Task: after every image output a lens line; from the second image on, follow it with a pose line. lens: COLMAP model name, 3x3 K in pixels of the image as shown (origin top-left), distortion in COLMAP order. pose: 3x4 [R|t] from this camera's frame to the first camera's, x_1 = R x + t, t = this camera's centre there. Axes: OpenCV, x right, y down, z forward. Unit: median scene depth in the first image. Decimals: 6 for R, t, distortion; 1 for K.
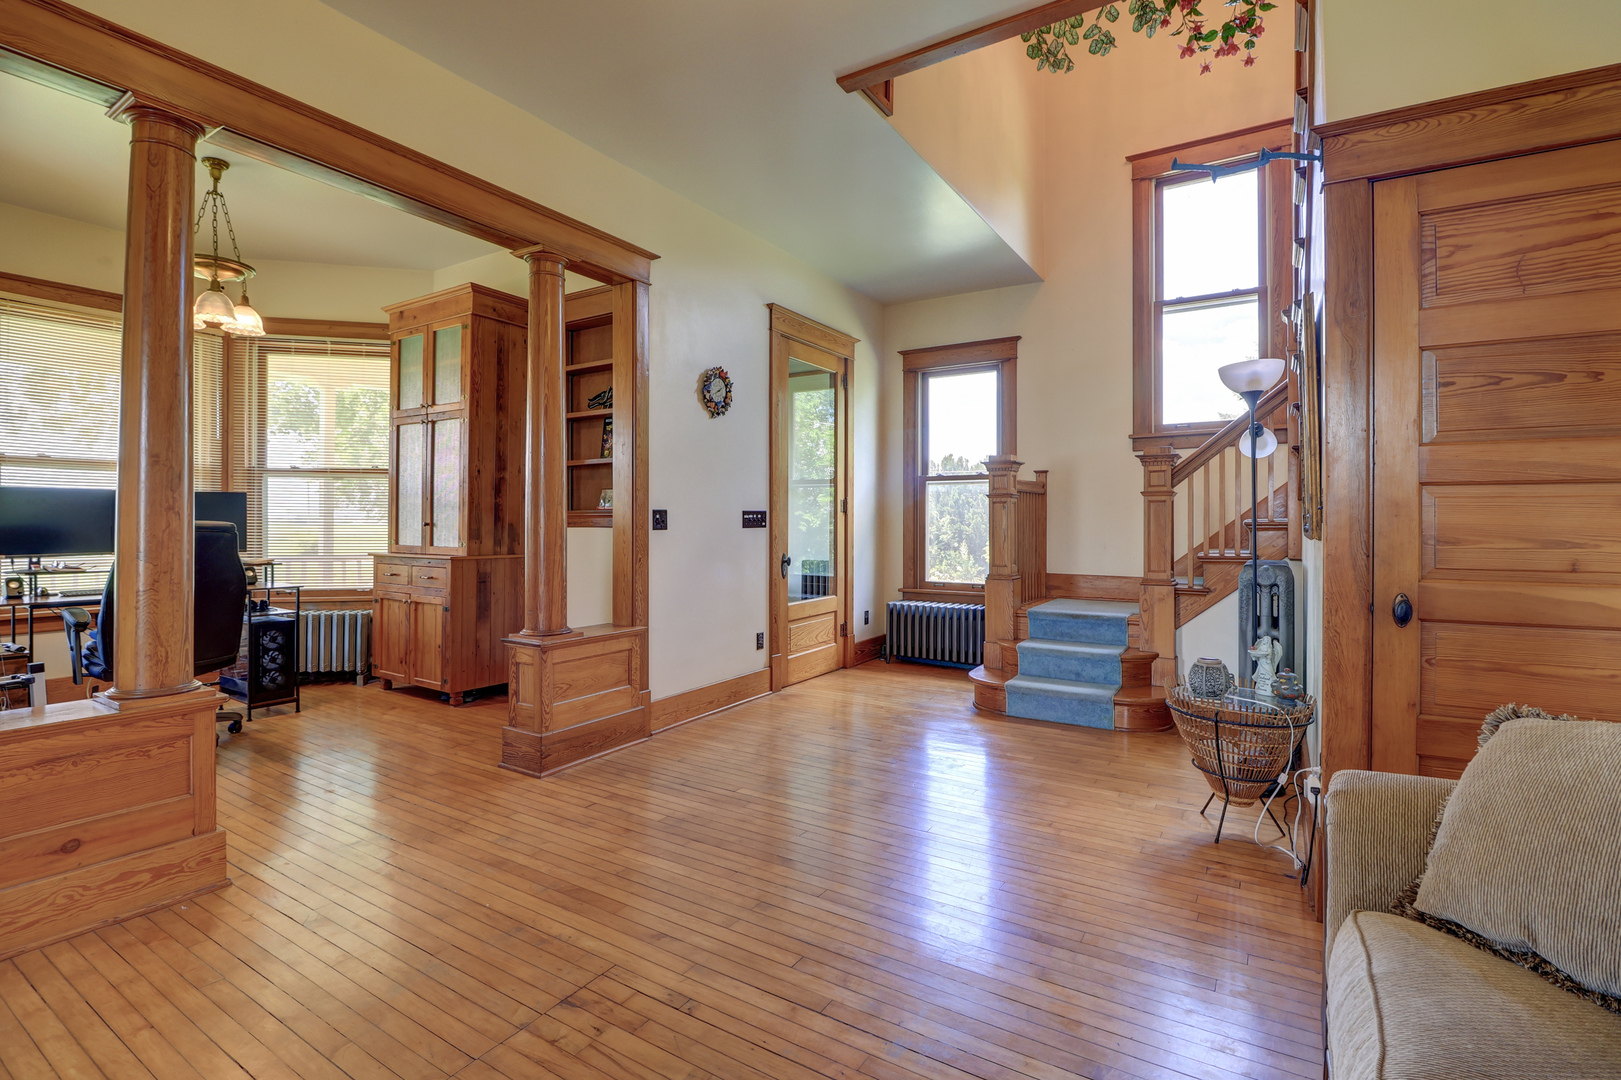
lens RADIAL K [[746.4, 0, 814.7], [0, 746.4, 519.3], [0, 0, 1]] dist [0.001965, -0.013626]
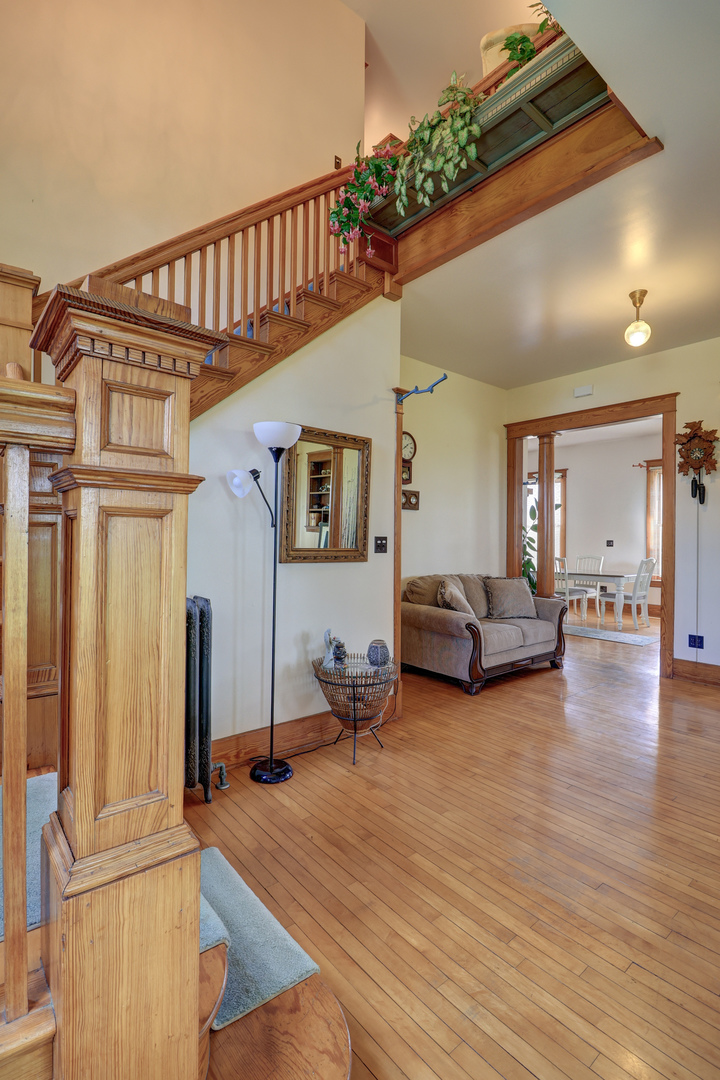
lens RADIAL K [[497.3, 0, 345.7], [0, 497.3, 535.5], [0, 0, 1]] dist [0.001965, -0.013626]
pose [[-0.943035, -0.010007, 0.332543, 0.177625], [-0.013852, 0.999862, -0.009193, -0.018399], [-0.332405, -0.013276, -0.943043, 1.456197]]
